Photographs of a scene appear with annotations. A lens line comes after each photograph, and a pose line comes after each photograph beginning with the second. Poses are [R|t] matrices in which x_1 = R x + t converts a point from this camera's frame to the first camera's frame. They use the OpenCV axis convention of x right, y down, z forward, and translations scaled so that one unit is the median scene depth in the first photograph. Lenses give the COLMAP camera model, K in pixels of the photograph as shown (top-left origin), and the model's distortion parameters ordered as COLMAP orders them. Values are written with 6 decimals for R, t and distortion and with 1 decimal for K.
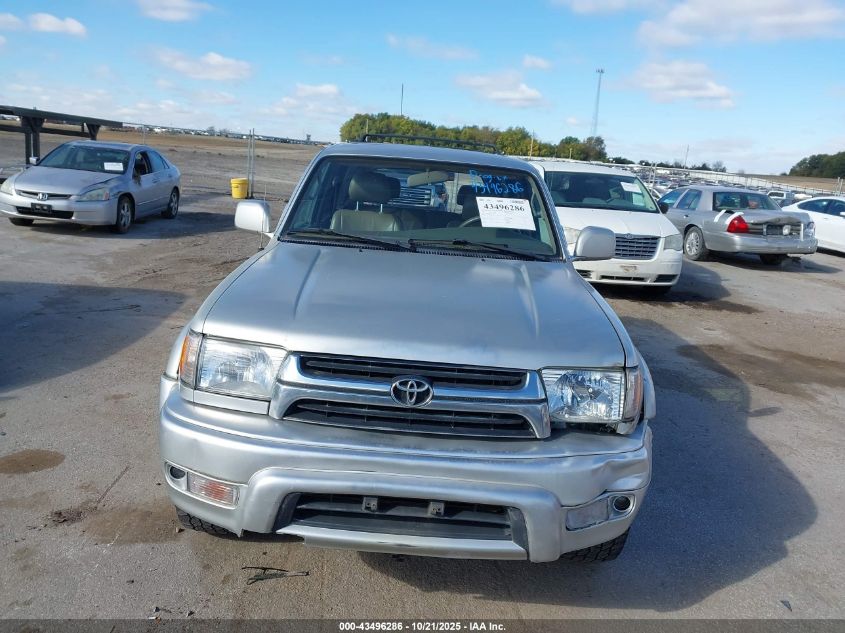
lens RADIAL K [[648.5, 0, 422.5], [0, 648.5, 316.5], [0, 0, 1]] dist [0.009301, 0.000751]
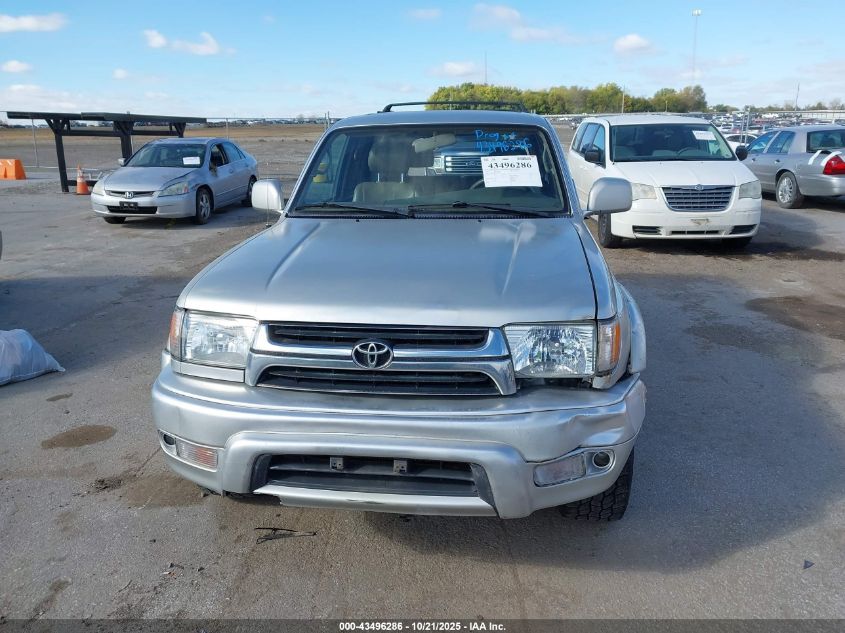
lens RADIAL K [[648.5, 0, 422.5], [0, 648.5, 316.5], [0, 0, 1]] dist [0.009301, 0.000751]
pose [[0.988415, -0.052304, -0.142482, 0.152395], [0.058110, 0.997628, 0.036894, 0.017712], [0.140214, -0.044746, 0.989110, 0.005719]]
